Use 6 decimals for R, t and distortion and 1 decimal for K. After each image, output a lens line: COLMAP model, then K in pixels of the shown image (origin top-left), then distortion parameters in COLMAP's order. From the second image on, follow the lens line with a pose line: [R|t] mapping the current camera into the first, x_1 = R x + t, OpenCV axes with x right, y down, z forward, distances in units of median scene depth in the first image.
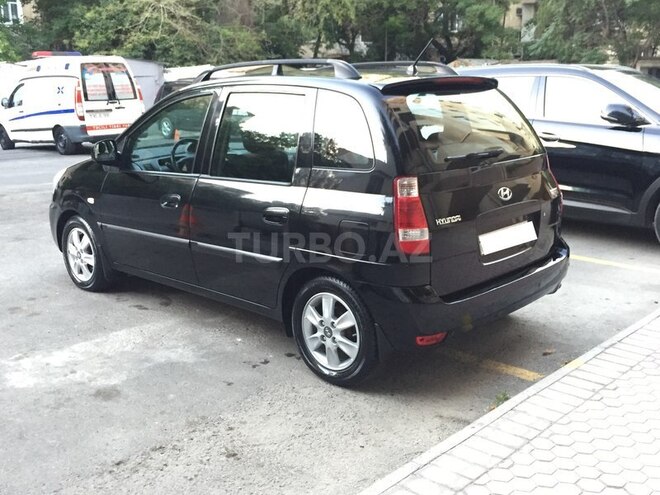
lens RADIAL K [[706.3, 0, 330.0], [0, 706.3, 247.5], [0, 0, 1]] dist [0.001312, 0.267615]
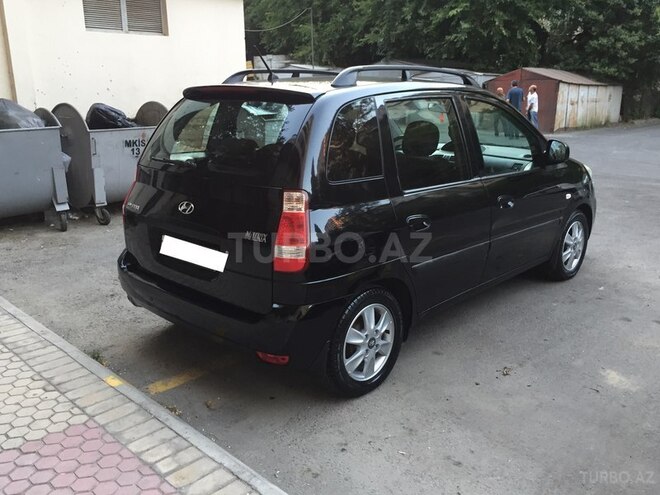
lens RADIAL K [[581.3, 0, 330.0], [0, 581.3, 247.5], [0, 0, 1]] dist [0.014583, 0.004875]
pose [[-0.005211, 0.268986, -0.963130, 0.930170], [-0.226947, 0.937693, 0.263109, -0.250487], [0.973893, 0.219950, 0.056160, 1.053048]]
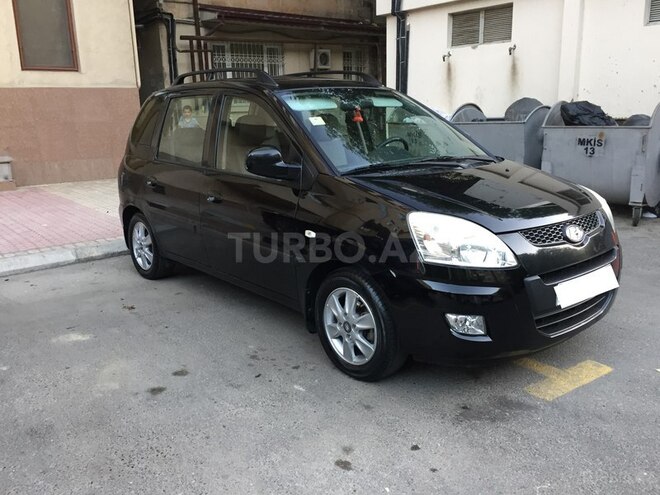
lens RADIAL K [[581.3, 0, 330.0], [0, 581.3, 247.5], [0, 0, 1]] dist [0.014583, 0.004875]
pose [[-0.993392, 0.007700, 0.114512, -0.250703], [0.057803, 0.895535, 0.441221, -0.458201], [-0.099152, 0.444924, -0.890062, 2.185704]]
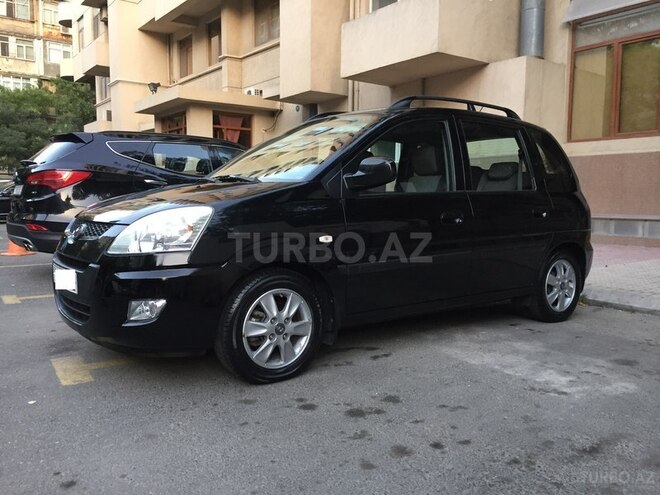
lens RADIAL K [[559.6, 0, 330.0], [0, 559.6, 247.5], [0, 0, 1]] dist [0.020643, -0.010277]
pose [[0.165508, -0.068505, 0.983826, -1.114914], [0.213055, 0.976511, 0.032153, -0.091488], [-0.962920, 0.204287, 0.176215, 1.106744]]
